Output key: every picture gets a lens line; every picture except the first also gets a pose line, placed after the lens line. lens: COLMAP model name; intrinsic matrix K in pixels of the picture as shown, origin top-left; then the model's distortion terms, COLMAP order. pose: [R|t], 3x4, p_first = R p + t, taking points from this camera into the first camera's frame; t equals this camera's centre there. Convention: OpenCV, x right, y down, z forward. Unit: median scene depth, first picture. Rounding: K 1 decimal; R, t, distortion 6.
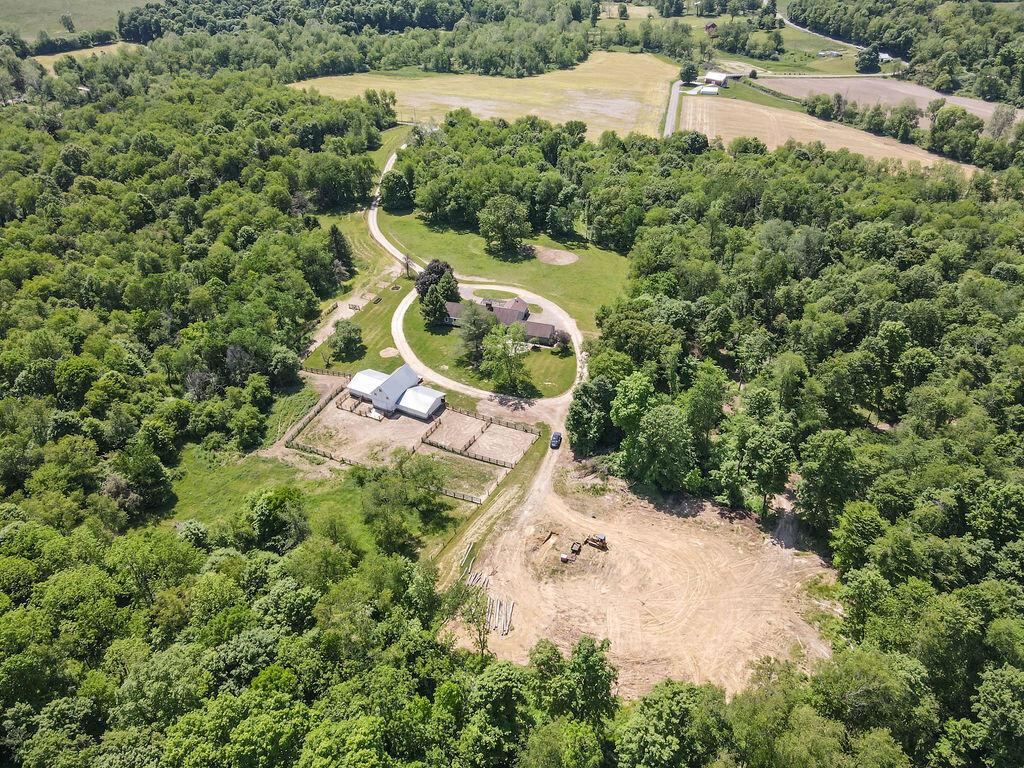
lens RADIAL K [[744.0, 0, 512.0], [0, 744.0, 384.0], [0, 0, 1]] dist [0.008855, 0.006767]
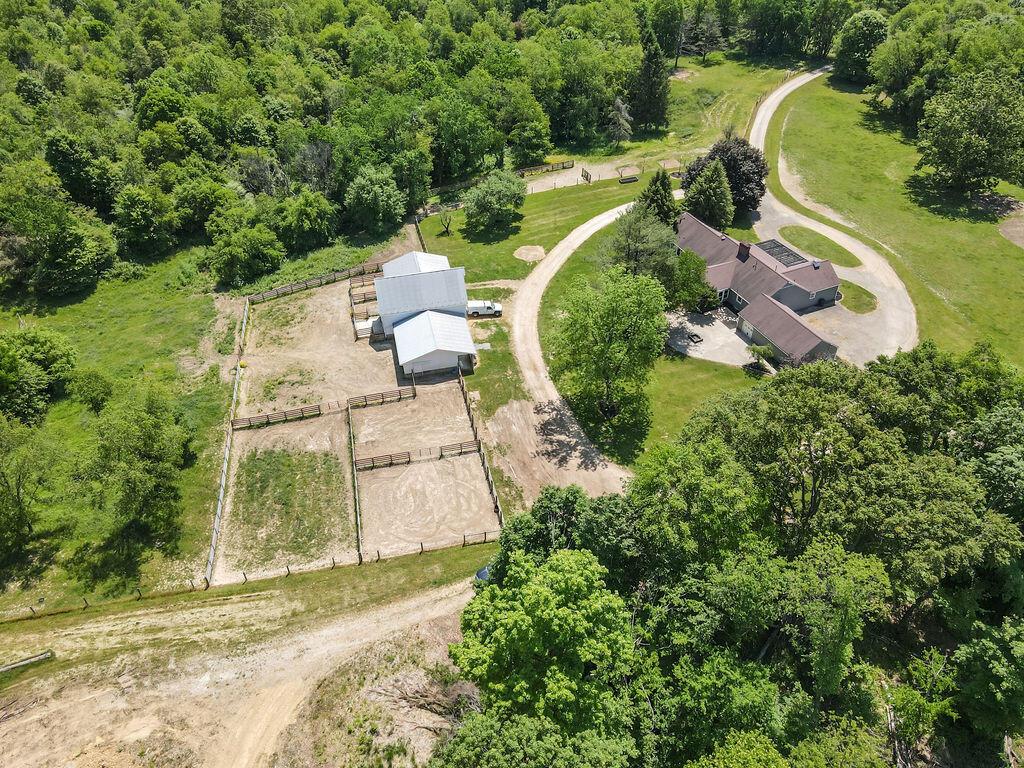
lens RADIAL K [[744.0, 0, 512.0], [0, 744.0, 384.0], [0, 0, 1]] dist [0.008855, 0.006767]
pose [[0.653371, 0.477321, -0.587598, 0.224599], [-0.414460, 0.875061, 0.249982, -0.101276], [0.633506, 0.080205, 0.769570, 0.638683]]
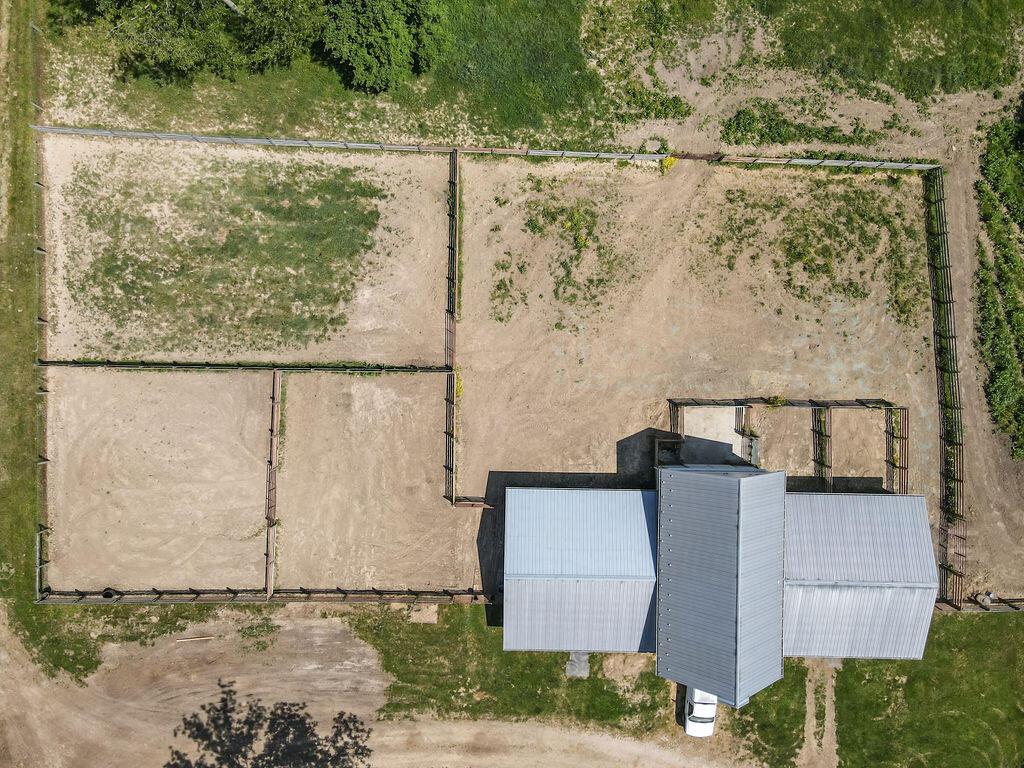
lens RADIAL K [[744.0, 0, 512.0], [0, 744.0, 384.0], [0, 0, 1]] dist [0.008855, 0.006767]
pose [[-0.890380, 0.455151, 0.007764, -0.130282], [-0.255932, -0.514620, 0.818331, -0.133634], [0.376460, 0.726638, 0.574695, 0.808223]]
